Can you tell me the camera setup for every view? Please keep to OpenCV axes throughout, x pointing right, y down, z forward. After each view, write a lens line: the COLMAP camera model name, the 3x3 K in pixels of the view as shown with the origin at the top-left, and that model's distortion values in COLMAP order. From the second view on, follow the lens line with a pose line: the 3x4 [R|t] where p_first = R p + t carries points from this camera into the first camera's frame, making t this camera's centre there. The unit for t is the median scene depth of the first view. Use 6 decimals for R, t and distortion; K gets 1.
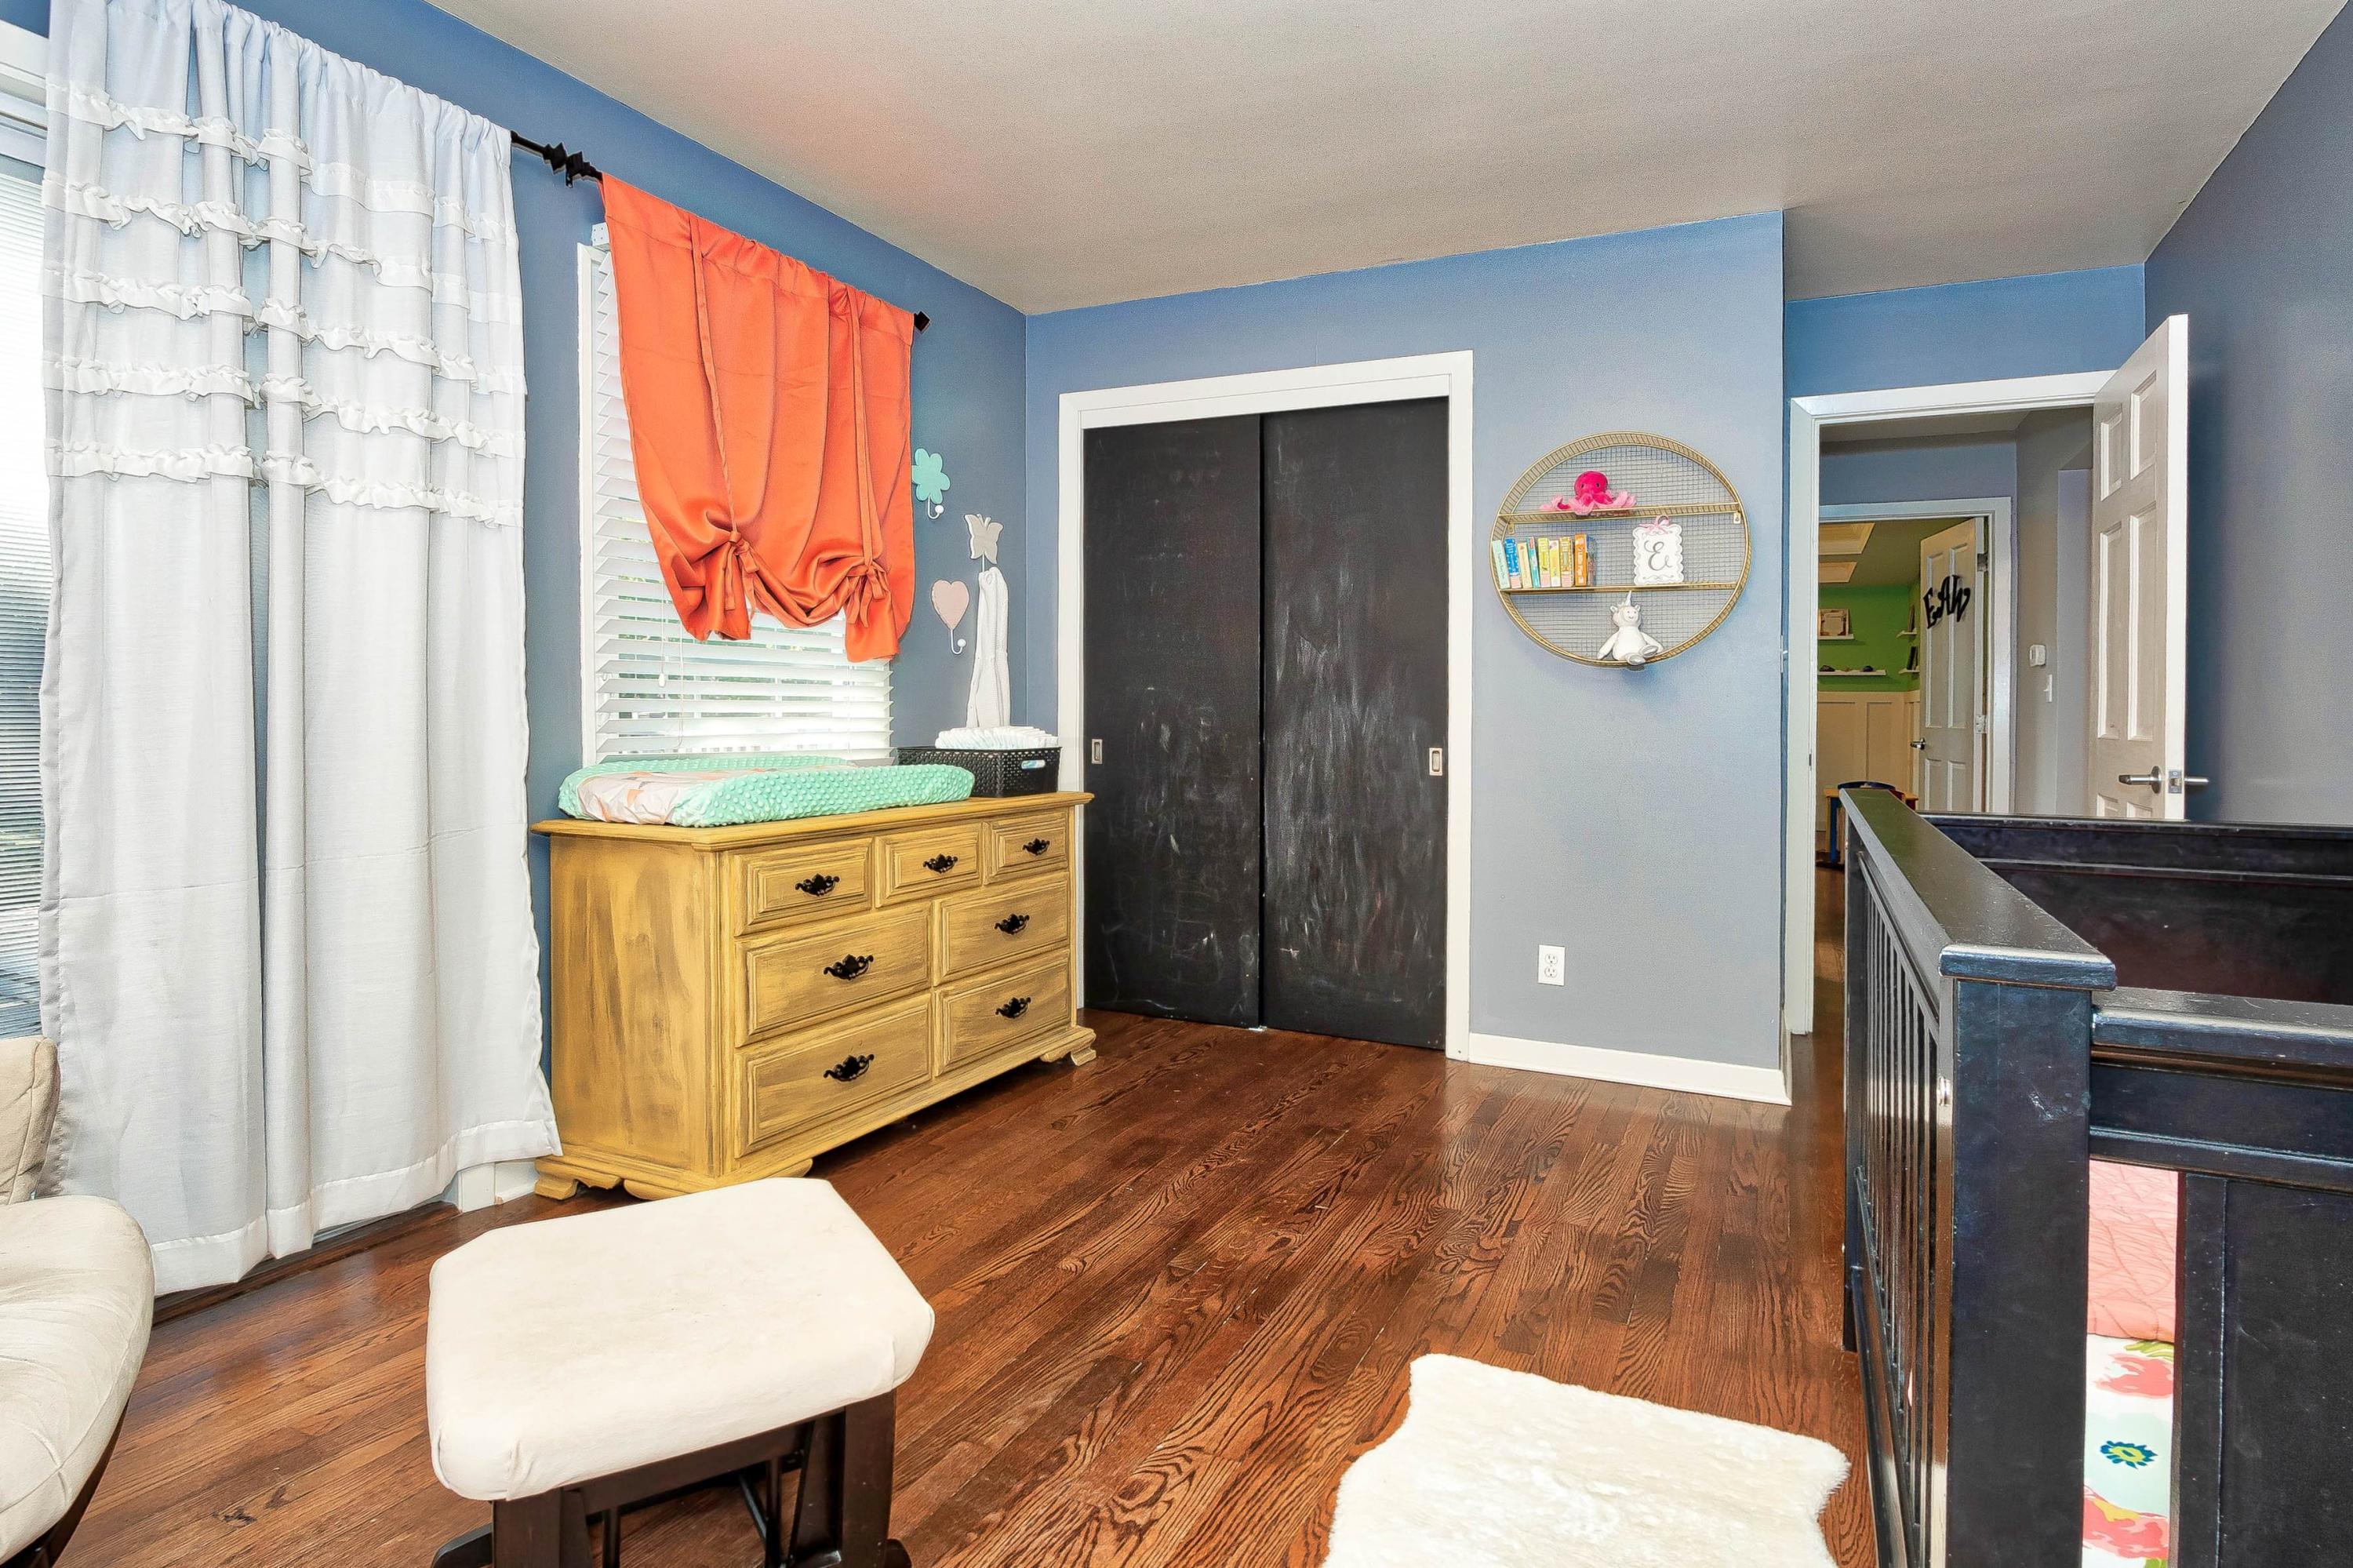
lens RADIAL K [[1128.9, 0, 1439.3], [0, 1128.9, 684.8], [0, 0, 1]] dist [-0.013988, 0.000648]
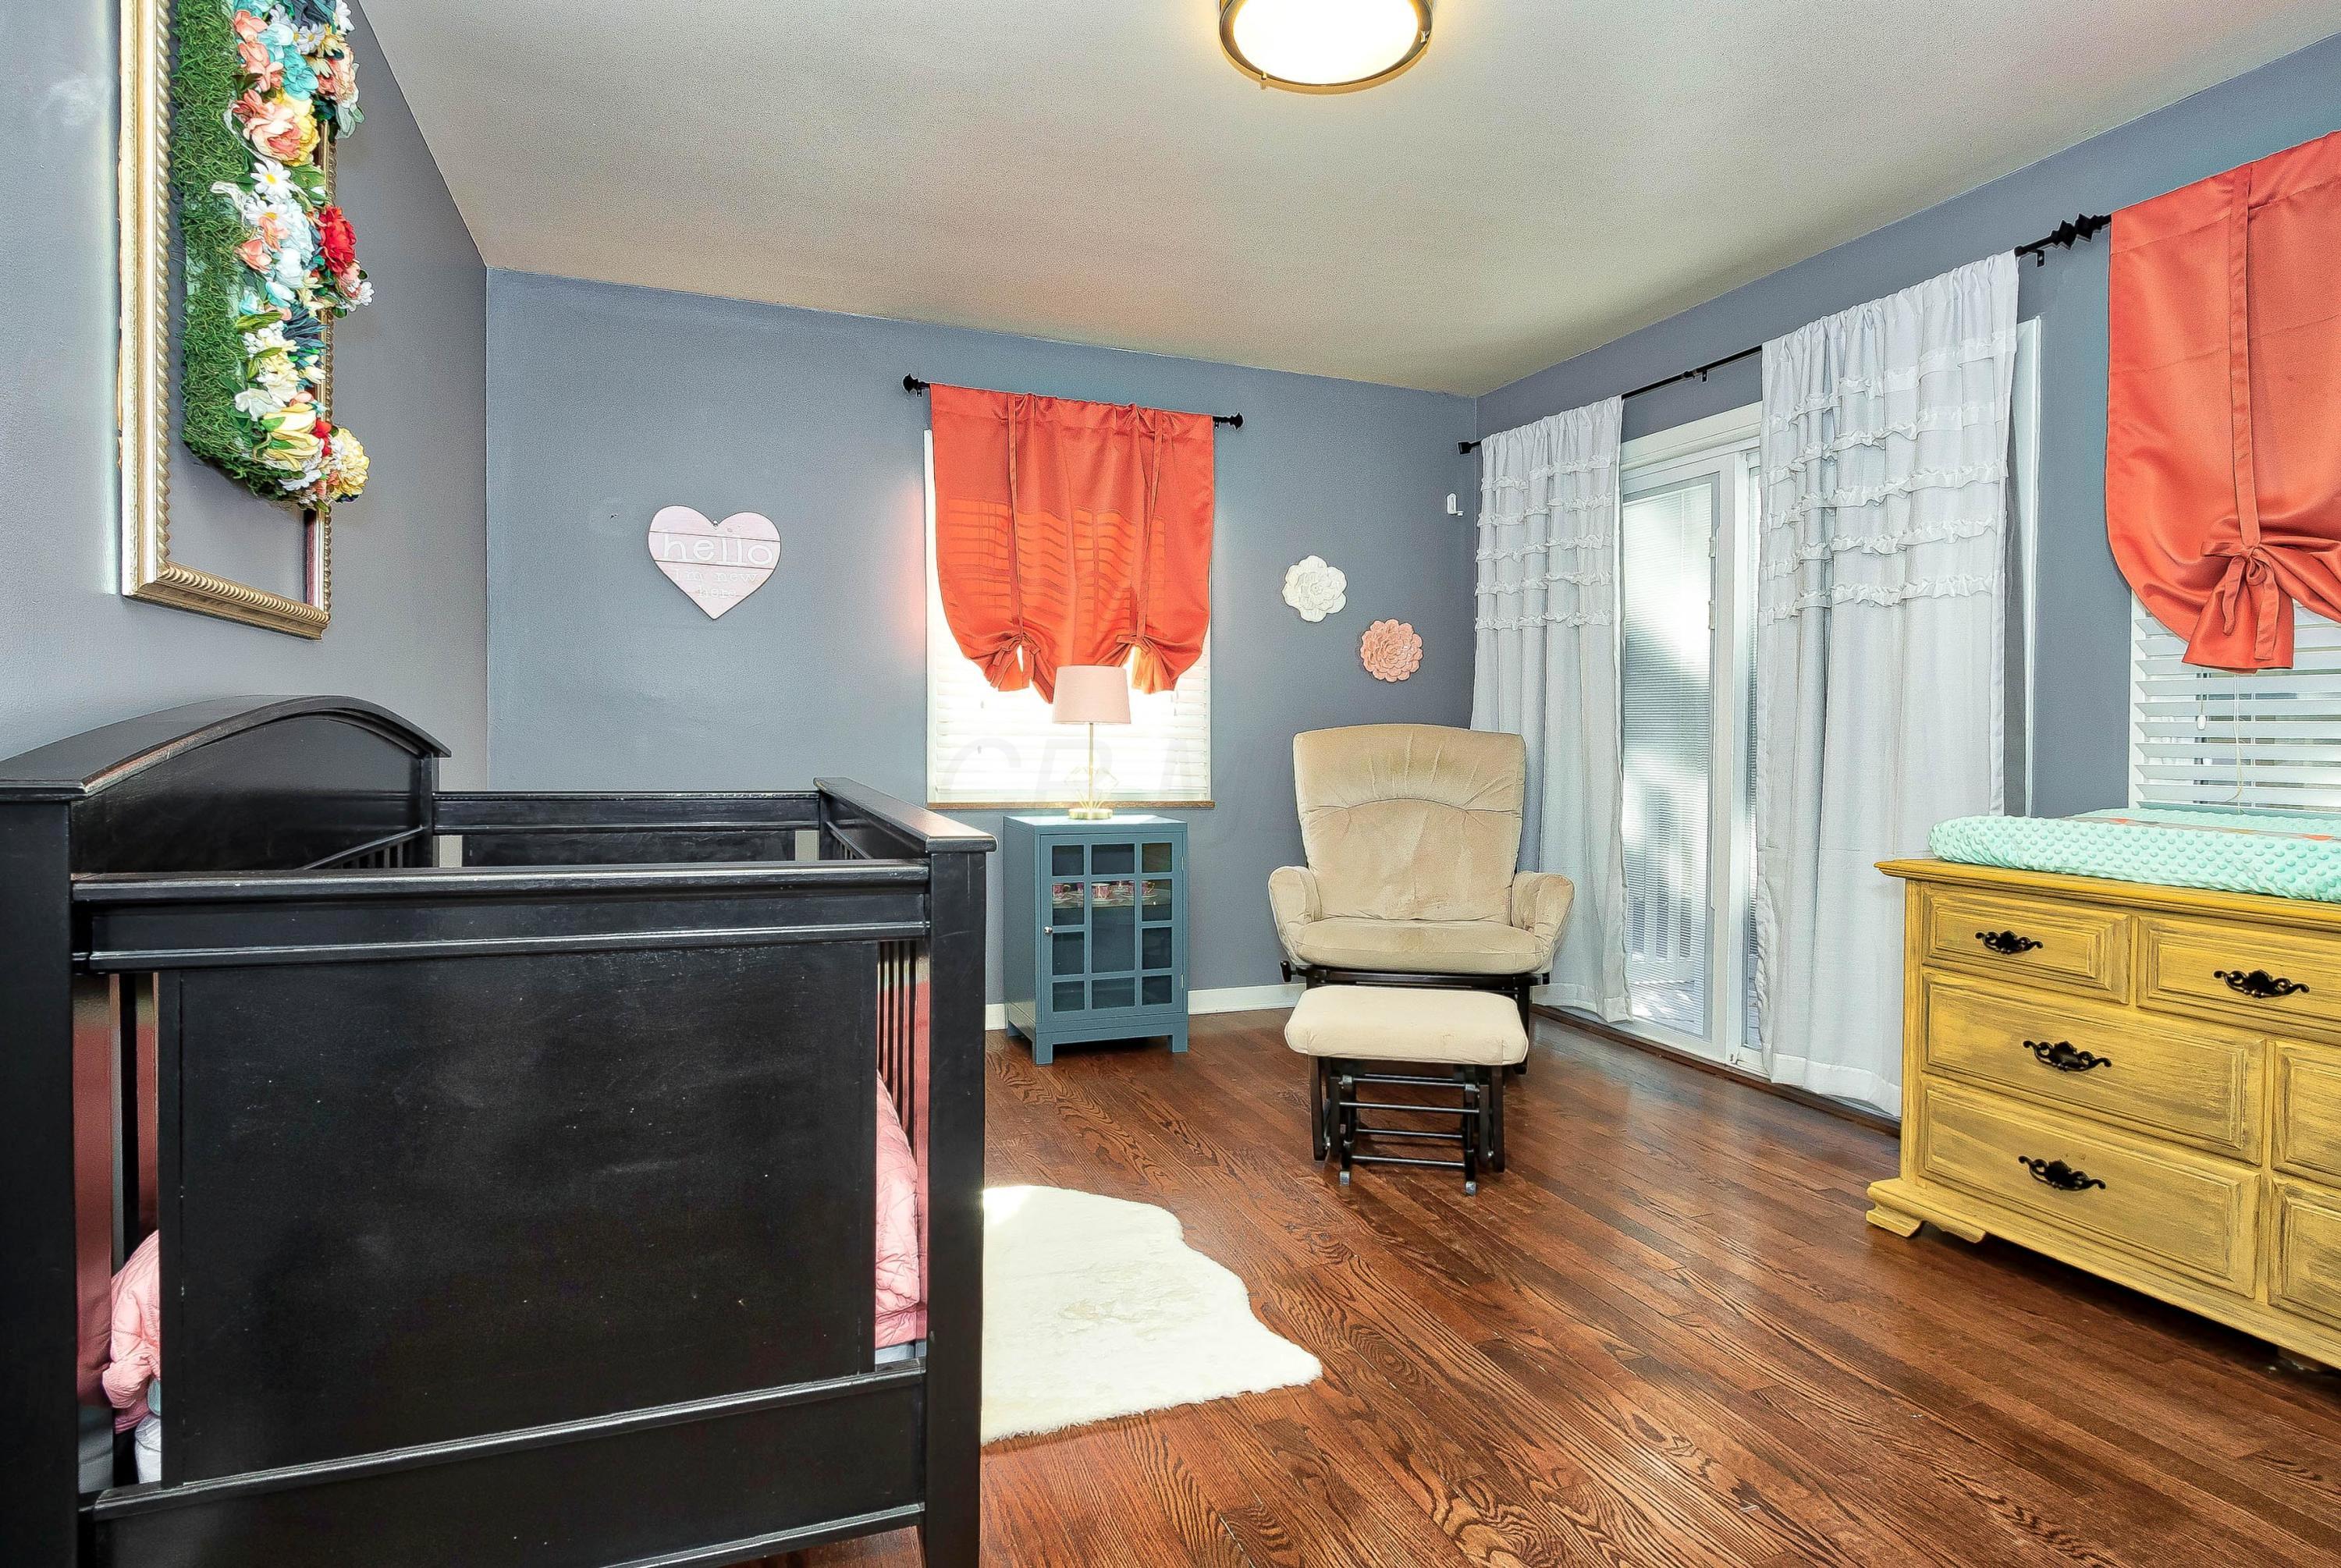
lens RADIAL K [[1166.4, 0, 1170.5], [0, 1166.4, 784.0], [0, 0, 1]] dist [-0.000393, -0.000091]
pose [[-0.761179, 0.006594, -0.648509, 0.574912], [-0.006465, 0.999821, 0.017755, 0.037245], [0.648510, 0.017707, -0.761000, 1.276906]]
